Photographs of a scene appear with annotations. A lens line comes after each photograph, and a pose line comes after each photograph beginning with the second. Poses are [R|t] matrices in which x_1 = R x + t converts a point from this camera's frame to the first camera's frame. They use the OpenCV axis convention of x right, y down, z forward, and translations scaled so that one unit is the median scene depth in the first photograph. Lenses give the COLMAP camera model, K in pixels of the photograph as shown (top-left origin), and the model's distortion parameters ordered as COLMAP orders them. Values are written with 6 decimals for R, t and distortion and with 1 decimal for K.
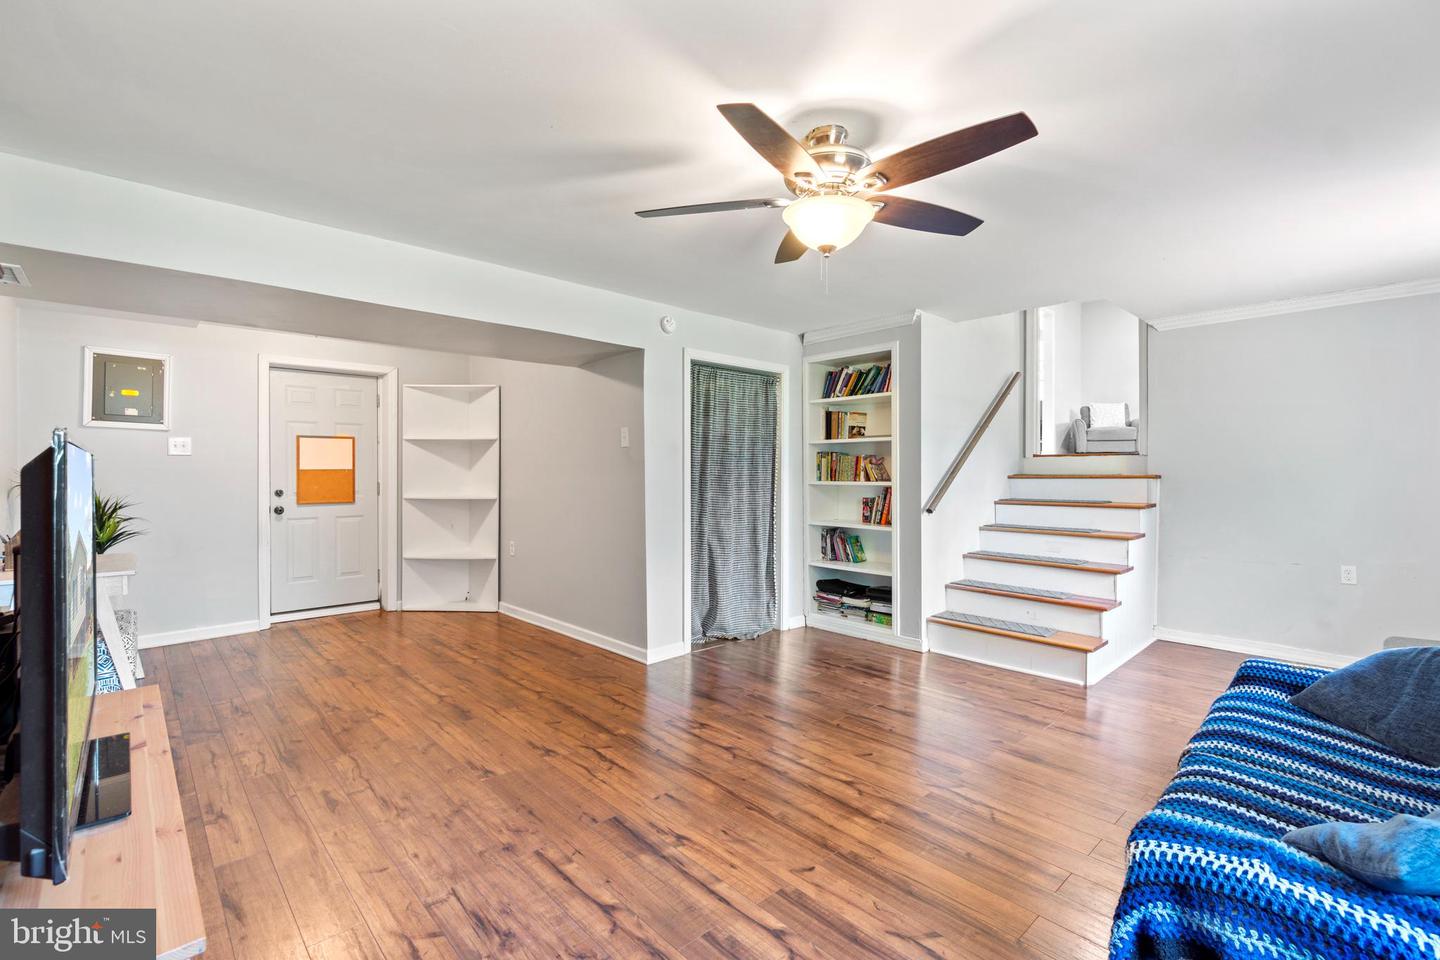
lens RADIAL K [[639.5, 0, 712.6], [0, 639.5, 480.7], [0, 0, 1]] dist [0.001442, 0.000504]
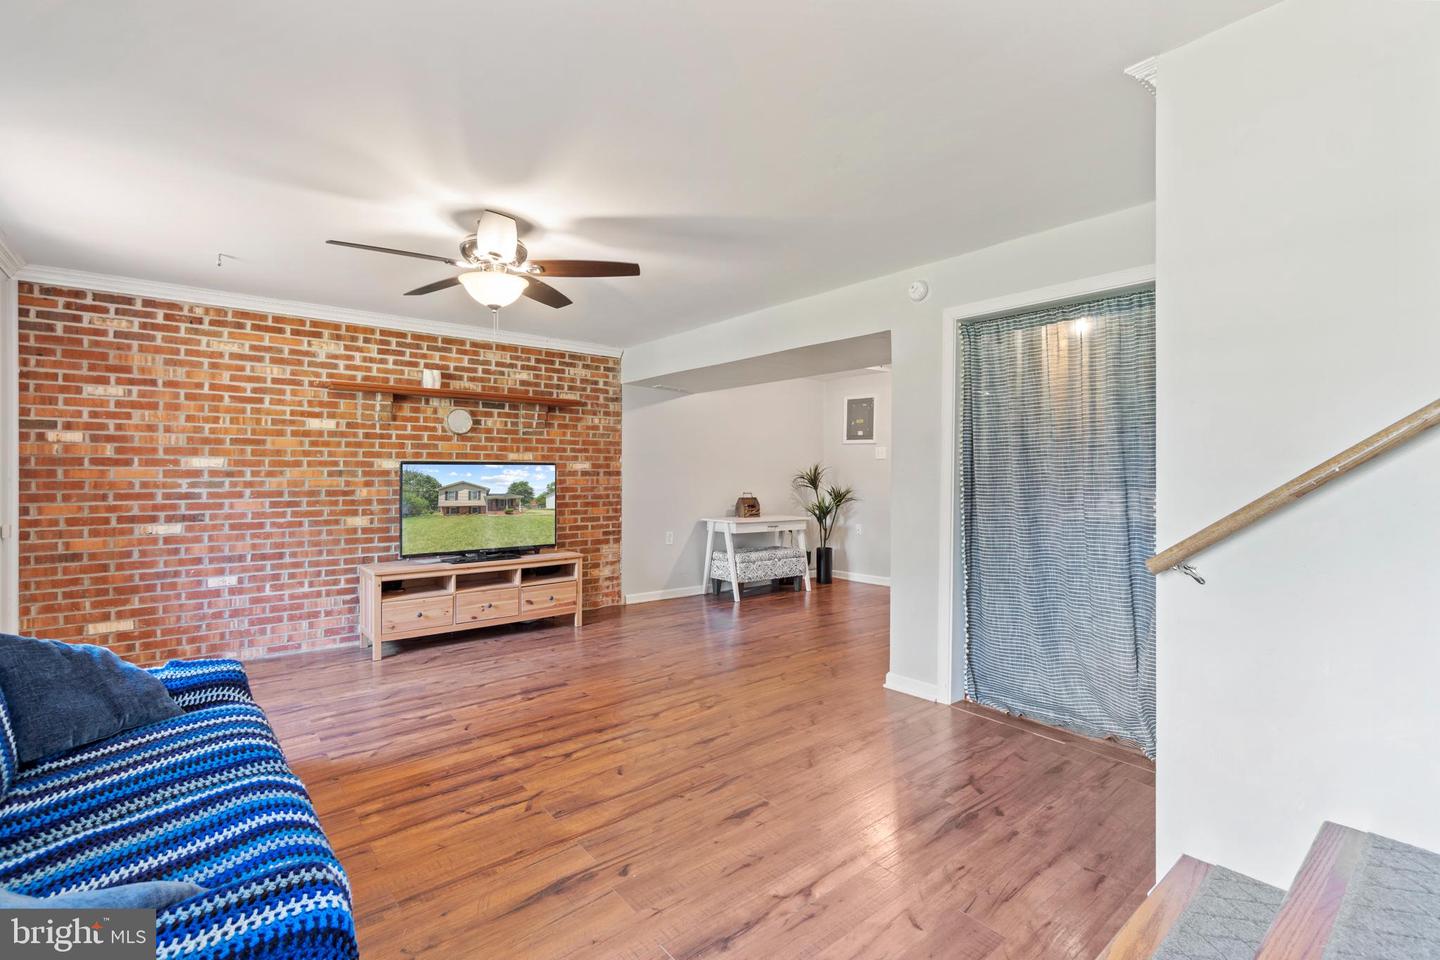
lens RADIAL K [[639.5, 0, 712.6], [0, 639.5, 480.7], [0, 0, 1]] dist [0.001442, 0.000504]
pose [[-0.057025, 0.014251, -0.998271, 0.697040], [-0.014143, 0.999786, 0.015080, -0.007259], [0.998273, 0.014978, -0.056811, 0.709890]]
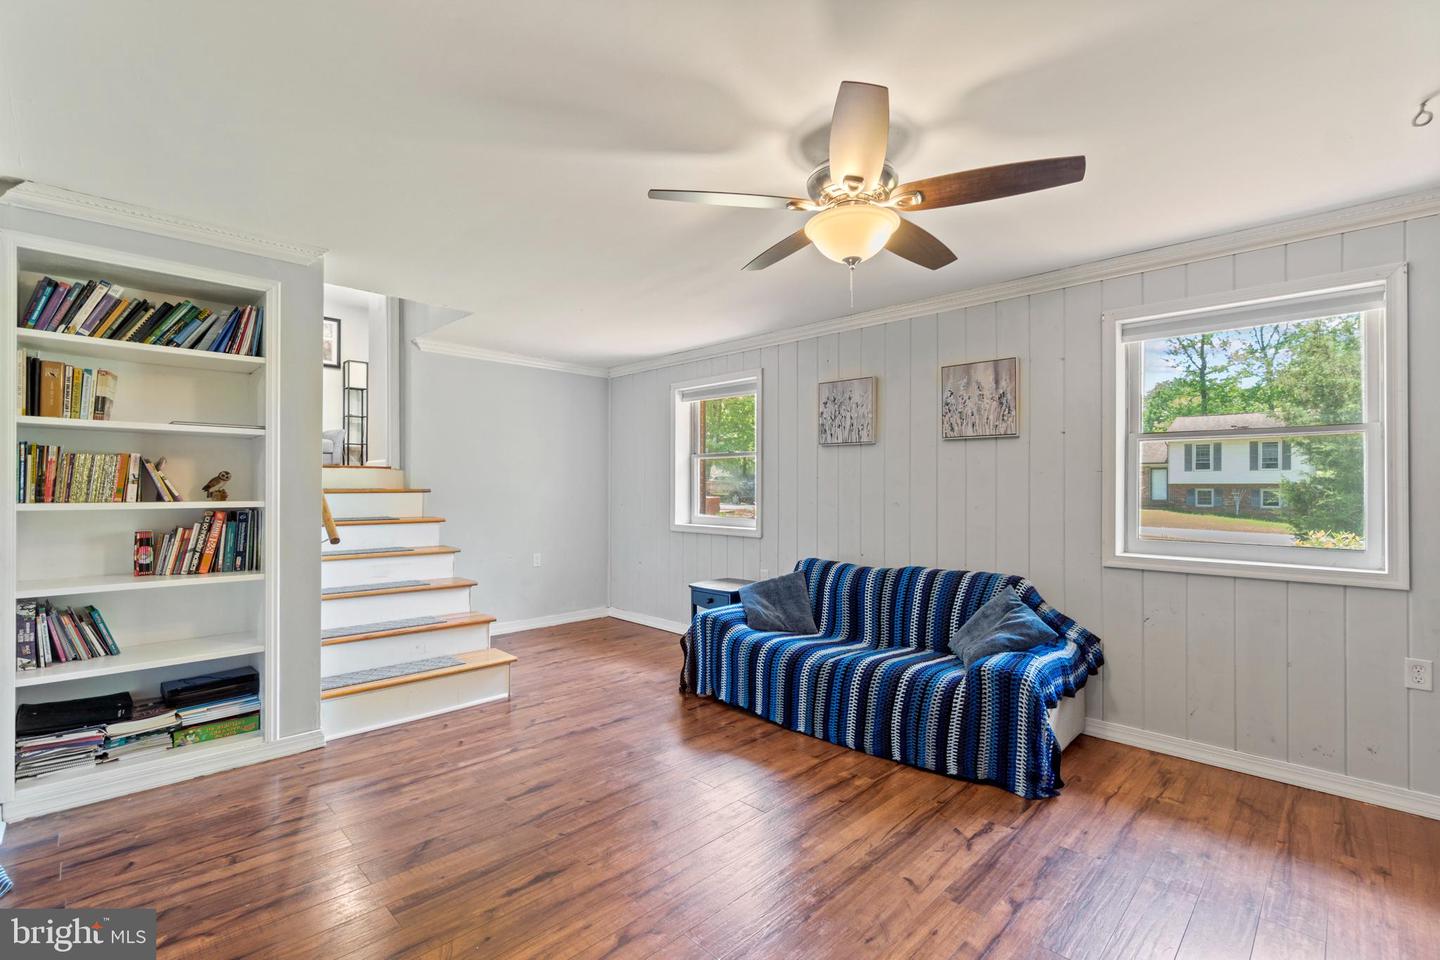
lens RADIAL K [[639.5, 0, 712.6], [0, 639.5, 480.7], [0, 0, 1]] dist [0.001442, 0.000504]
pose [[-0.044023, 0.011607, 0.998963, -0.364276], [0.007522, 0.999908, -0.011287, -0.007389], [-0.999002, 0.007017, -0.044106, 0.575858]]
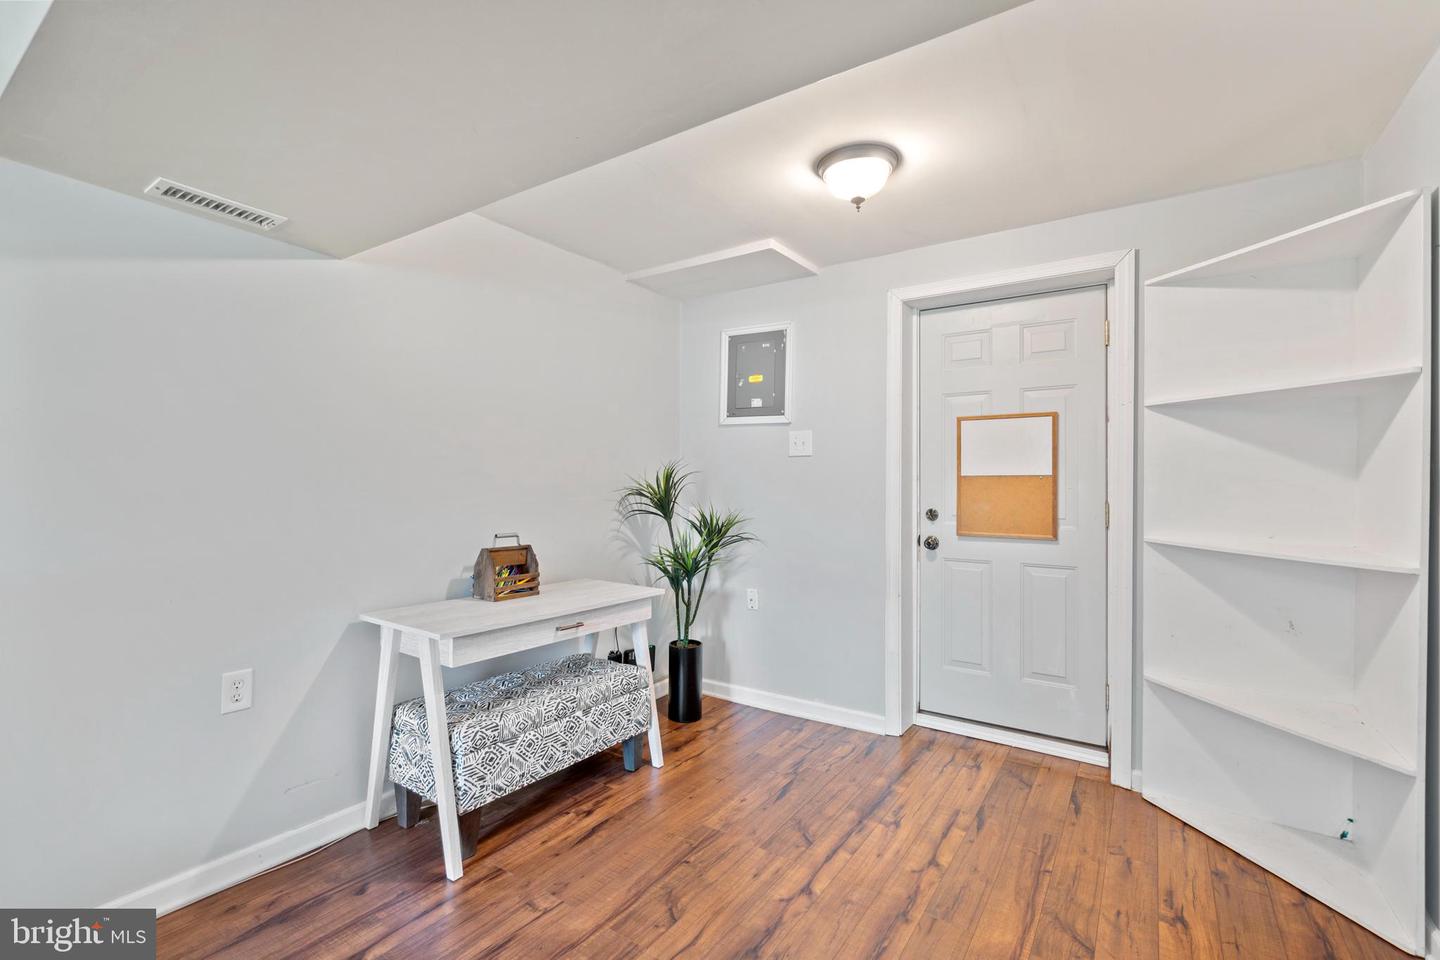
lens RADIAL K [[639.5, 0, 712.6], [0, 639.5, 480.7], [0, 0, 1]] dist [0.001442, 0.000504]
pose [[0.220881, 0.005097, -0.975288, -0.150405], [-0.015588, 0.999877, 0.001695, -0.012250], [0.975176, 0.014829, 0.220933, 0.760214]]
